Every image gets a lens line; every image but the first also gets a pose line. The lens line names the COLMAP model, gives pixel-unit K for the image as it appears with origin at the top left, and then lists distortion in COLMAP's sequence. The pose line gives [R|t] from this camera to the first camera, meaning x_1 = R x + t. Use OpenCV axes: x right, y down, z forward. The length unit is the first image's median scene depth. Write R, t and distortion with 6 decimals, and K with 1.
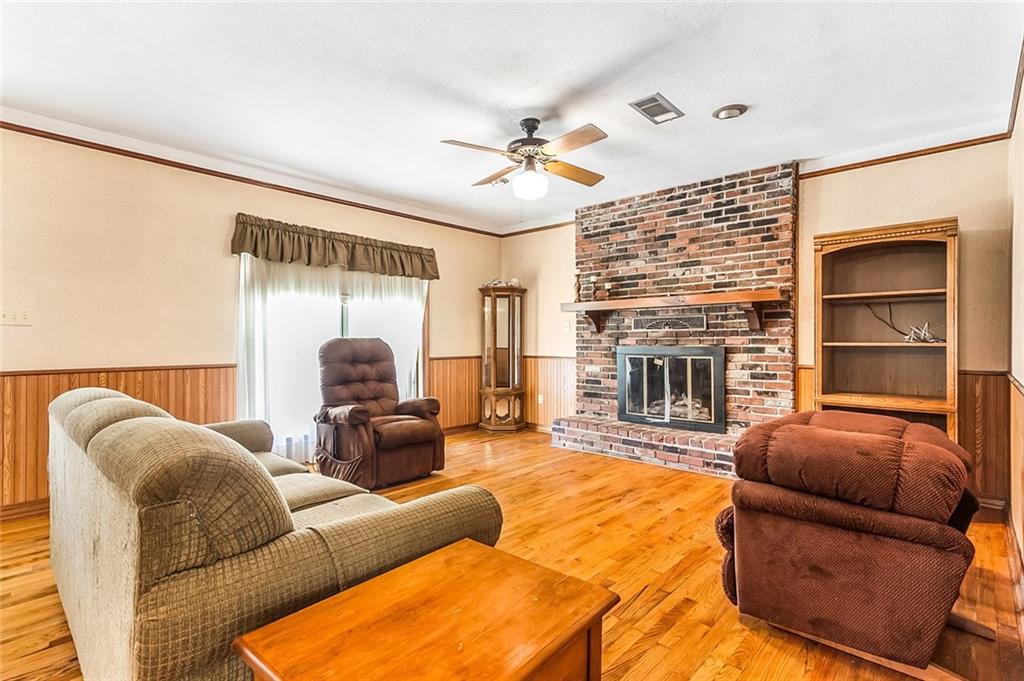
lens RADIAL K [[493.4, 0, 519.0], [0, 493.4, 341.5], [0, 0, 1]] dist [0.005046, 0.000175]
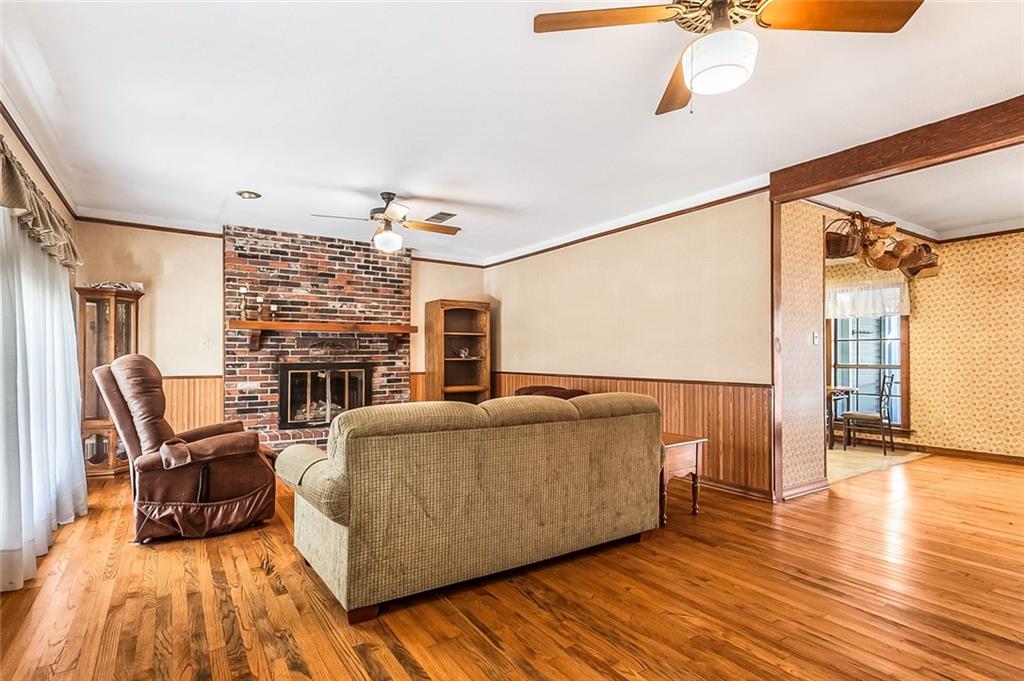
lens RADIAL K [[493.4, 0, 512.6], [0, 493.4, 348.5], [0, 0, 1]] dist [0.005046, 0.000175]
pose [[0.226585, 0.012381, 0.973913, -0.829271], [0.001138, 0.999915, -0.012977, -0.008631], [-0.973991, 0.004049, 0.226551, 0.261324]]
